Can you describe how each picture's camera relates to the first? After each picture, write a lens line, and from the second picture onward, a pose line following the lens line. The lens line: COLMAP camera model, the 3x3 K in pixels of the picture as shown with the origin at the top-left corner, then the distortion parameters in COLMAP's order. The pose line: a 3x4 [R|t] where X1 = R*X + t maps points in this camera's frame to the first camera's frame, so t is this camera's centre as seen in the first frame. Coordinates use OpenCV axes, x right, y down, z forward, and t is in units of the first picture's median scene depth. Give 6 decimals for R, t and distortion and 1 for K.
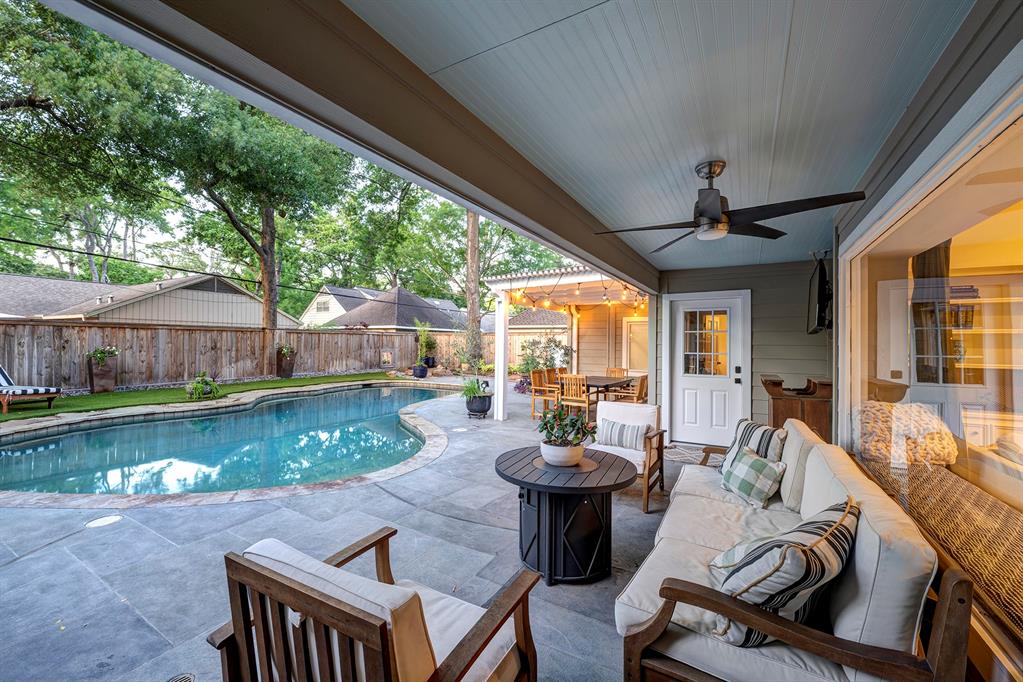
lens RADIAL K [[421.6, 0, 510.3], [0, 421.6, 341.7], [0, 0, 1]] dist [-0.002672, -0.000126]
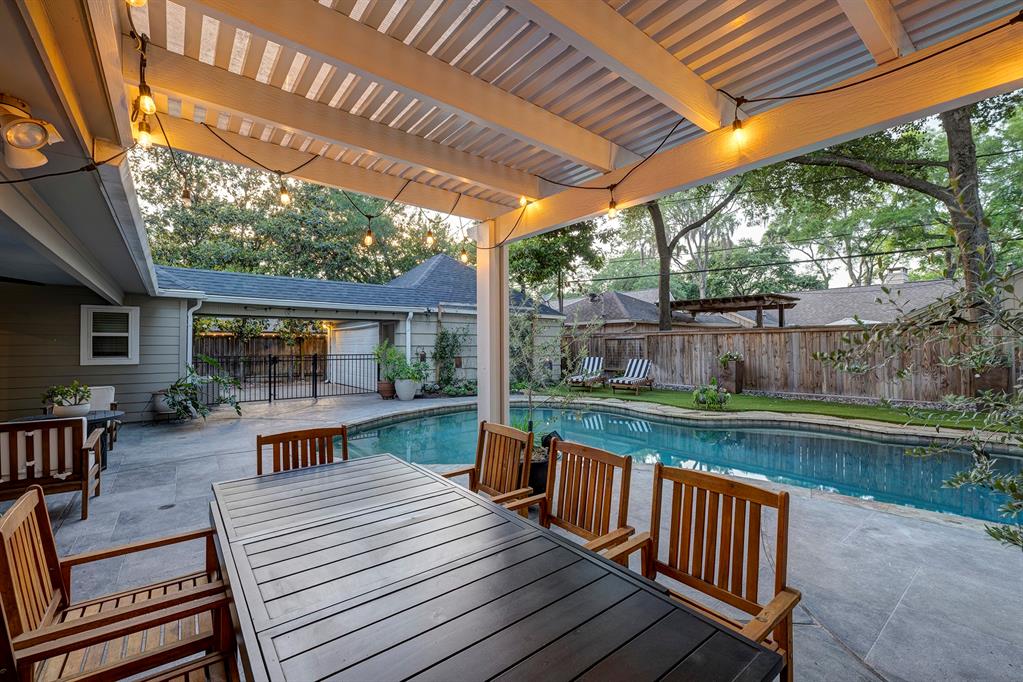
lens RADIAL K [[421.6, 0, 503.9], [0, 421.6, 341.7], [0, 0, 1]] dist [-0.002672, -0.000126]
pose [[-0.378581, -0.018550, -0.925382, 0.241629], [0.001531, 0.999785, -0.020668, 0.007883], [0.925567, -0.009242, -0.378471, 0.786893]]
